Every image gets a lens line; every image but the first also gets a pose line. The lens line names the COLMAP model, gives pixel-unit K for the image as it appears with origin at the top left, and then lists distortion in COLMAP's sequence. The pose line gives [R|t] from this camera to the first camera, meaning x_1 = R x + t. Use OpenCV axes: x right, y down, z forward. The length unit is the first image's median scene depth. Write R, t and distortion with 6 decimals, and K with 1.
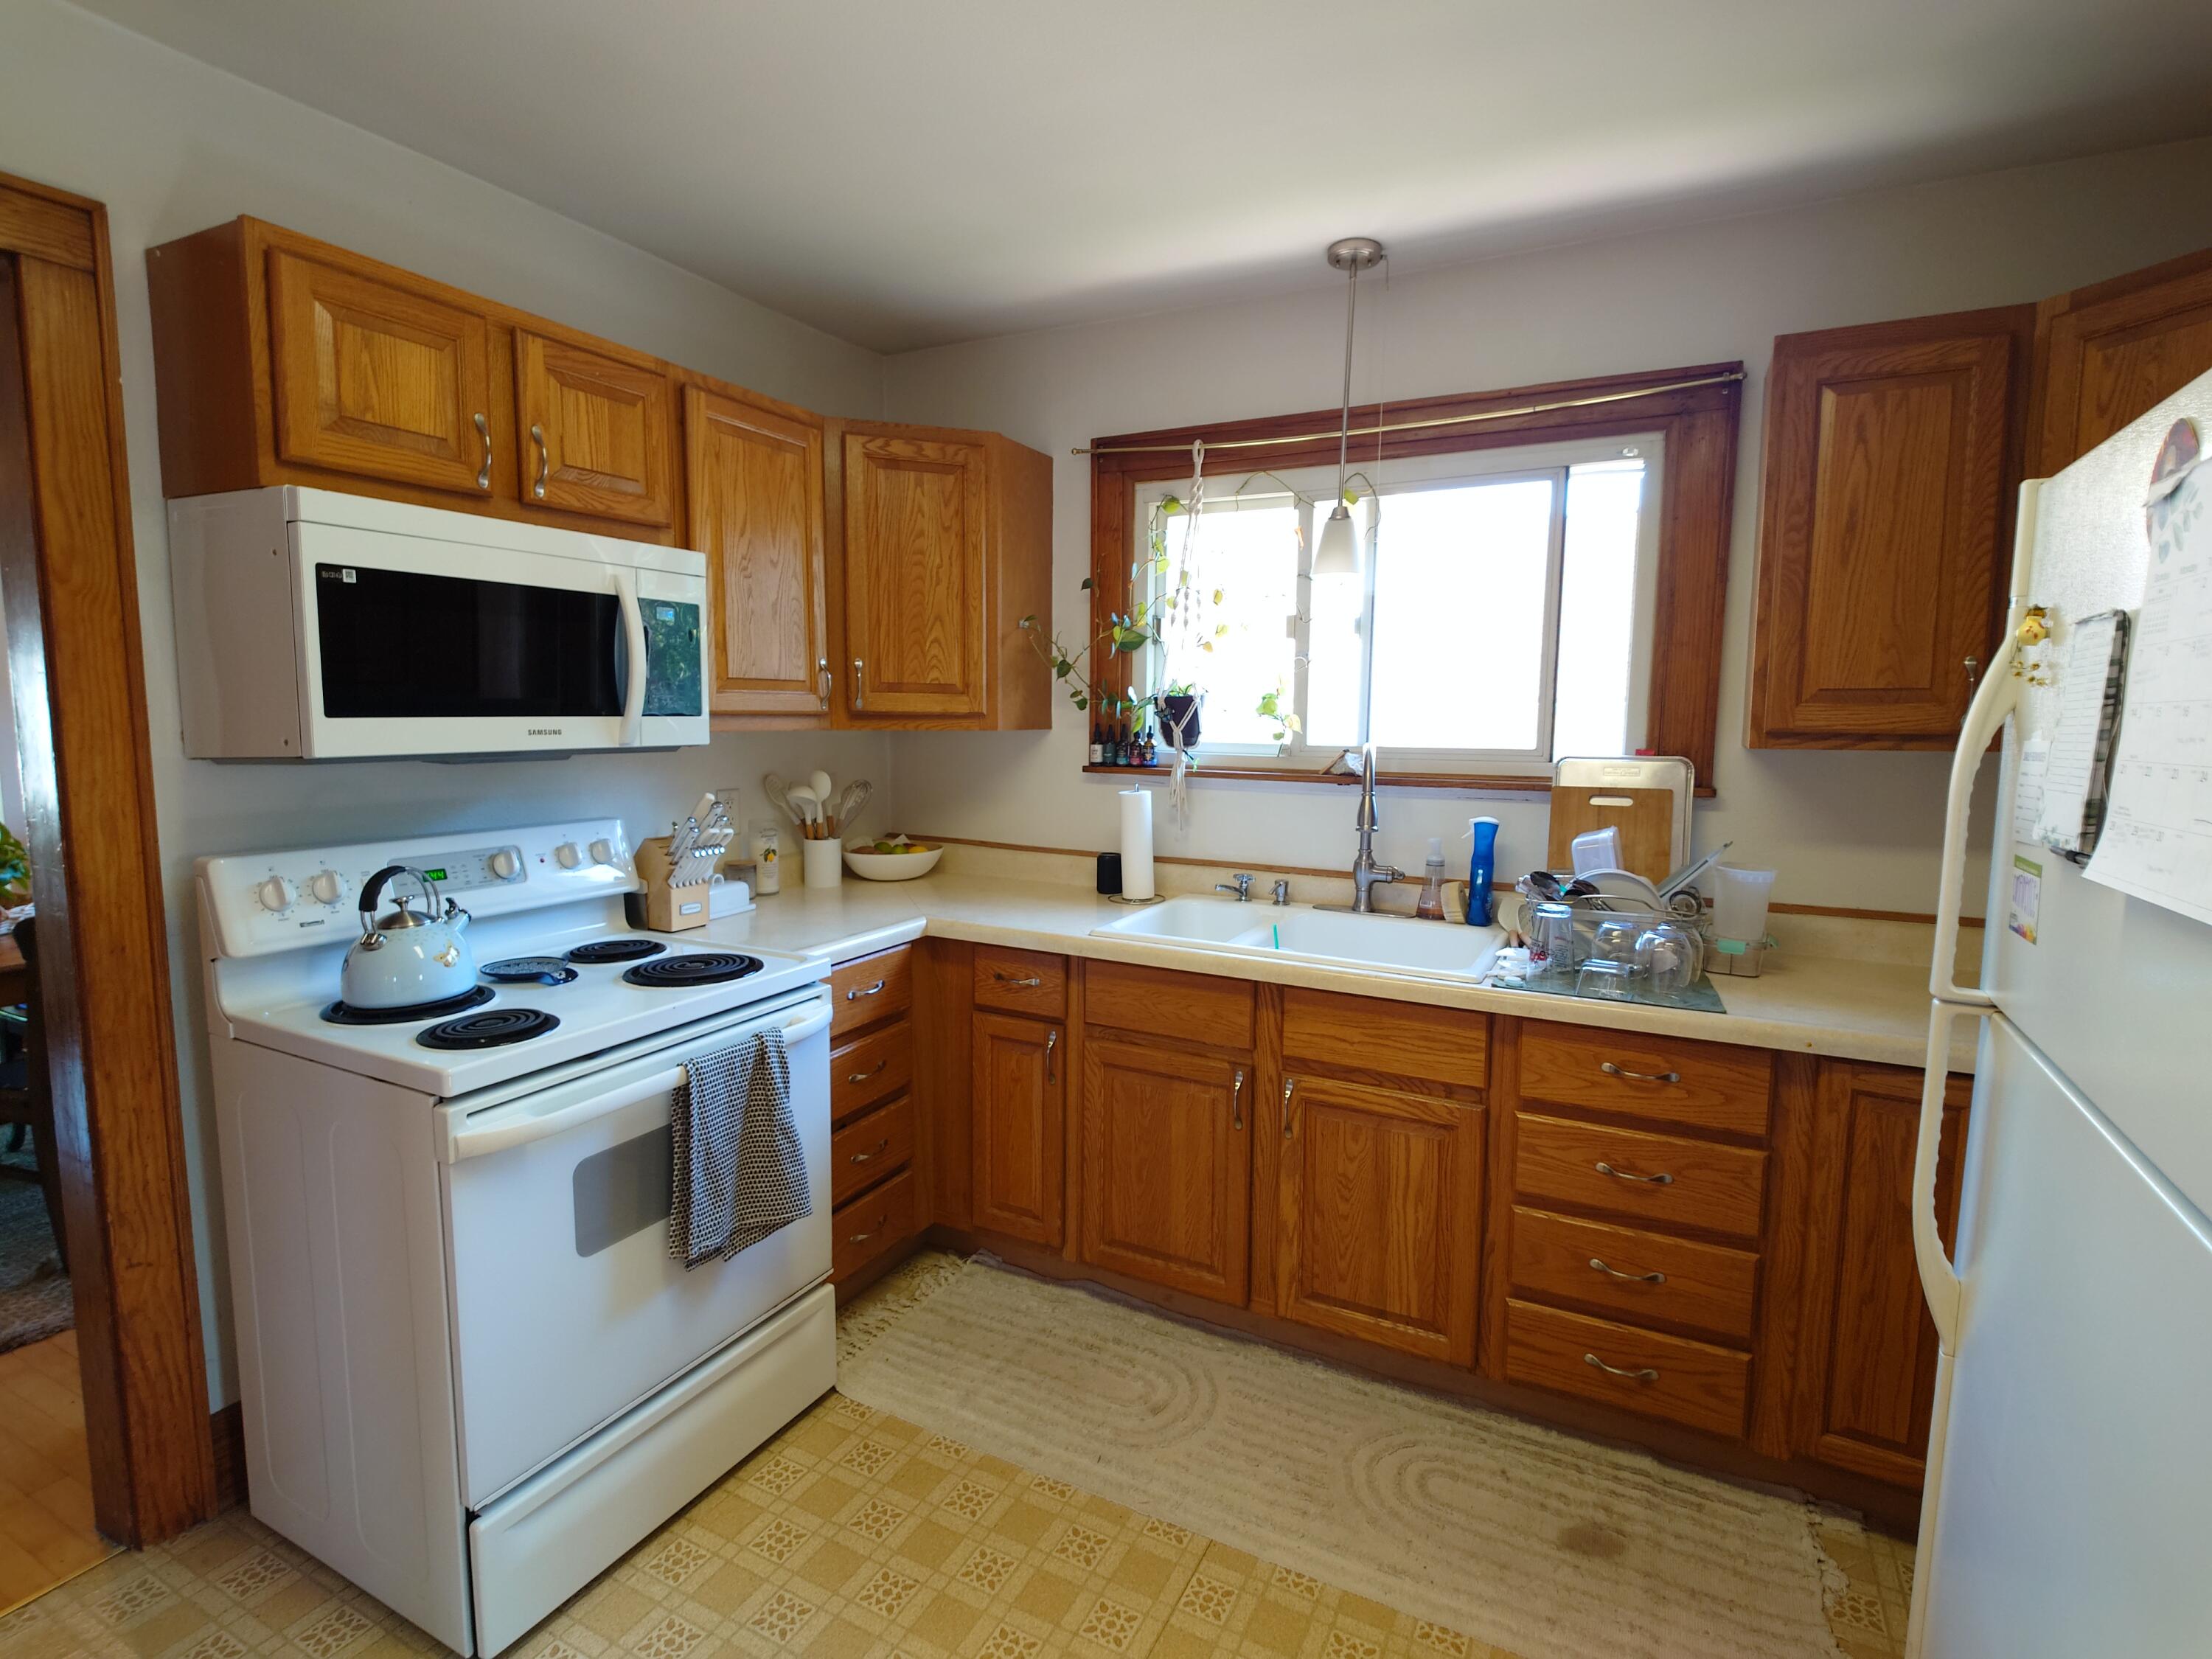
lens RADIAL K [[1064.6, 0, 1118.9], [0, 1064.6, 825.9], [0, 0, 1]] dist [0.038639, -0.057362]
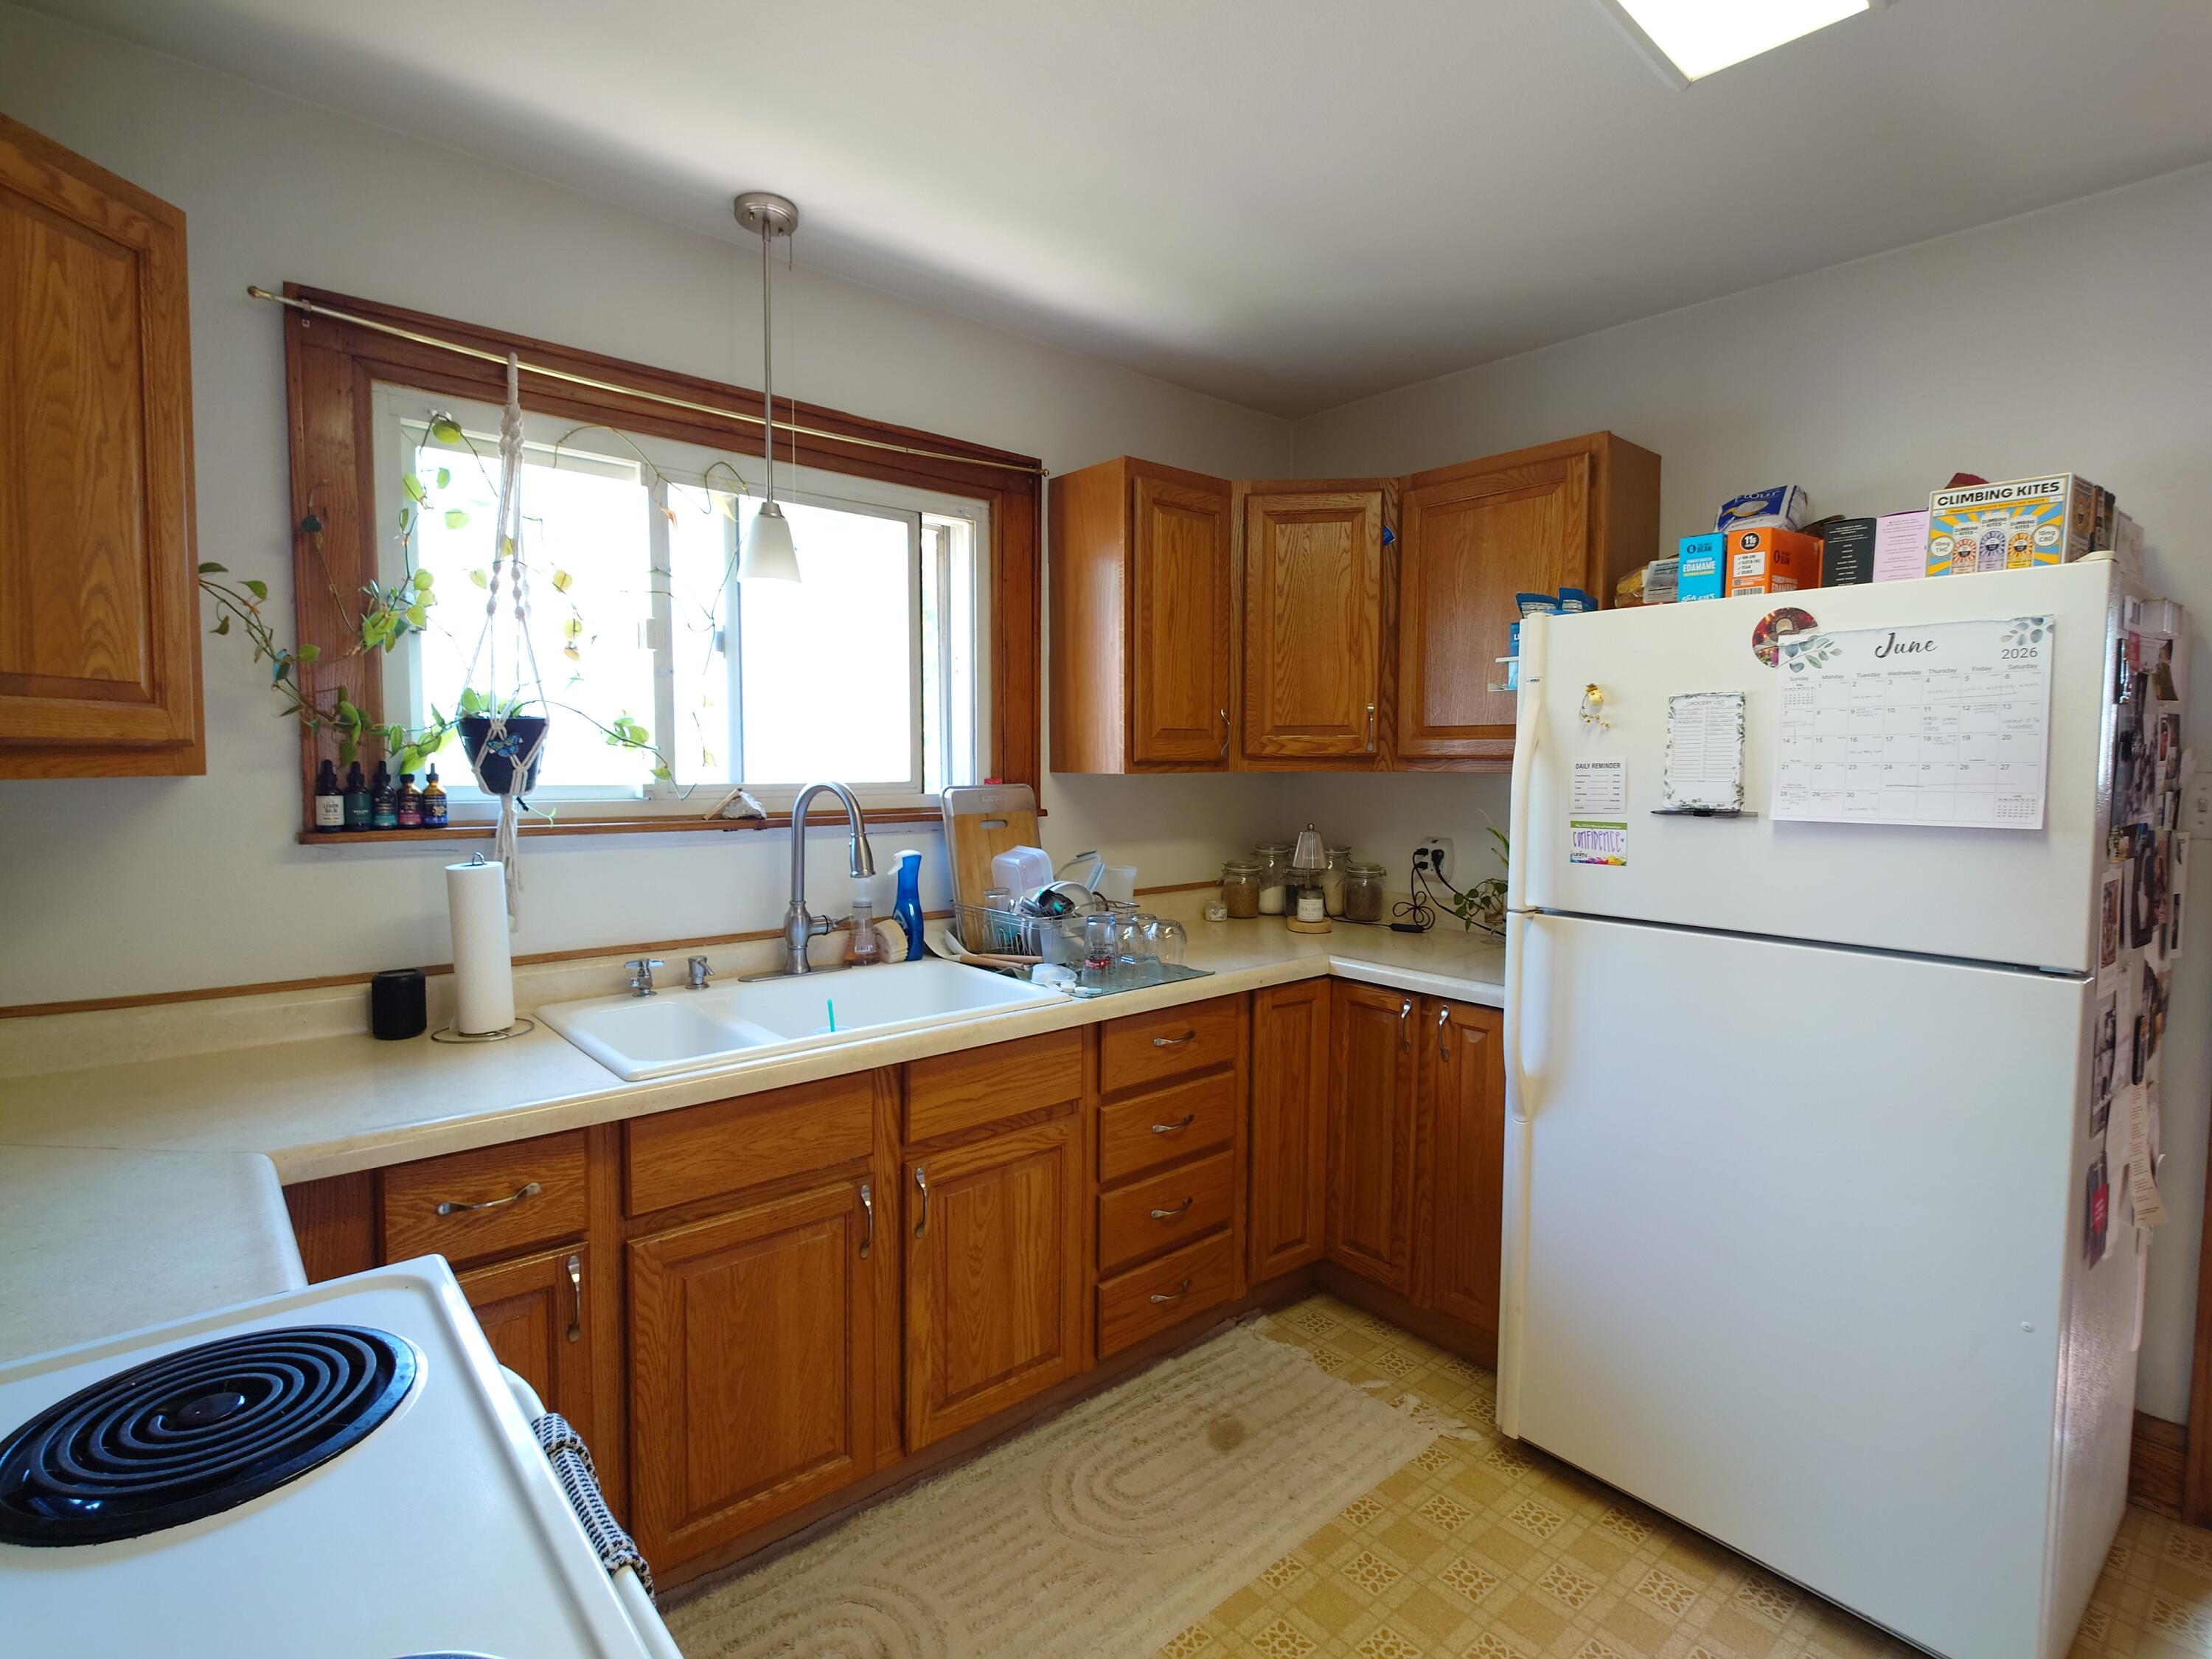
lens RADIAL K [[1072.0, 0, 1098.6], [0, 1072.0, 821.9], [0, 0, 1]] dist [0.025964, -0.023087]
pose [[0.372781, -0.062494, 0.925812, -0.484854], [0.095612, 0.995006, 0.028666, -0.044007], [-0.922980, 0.077833, 0.376895, 0.437797]]
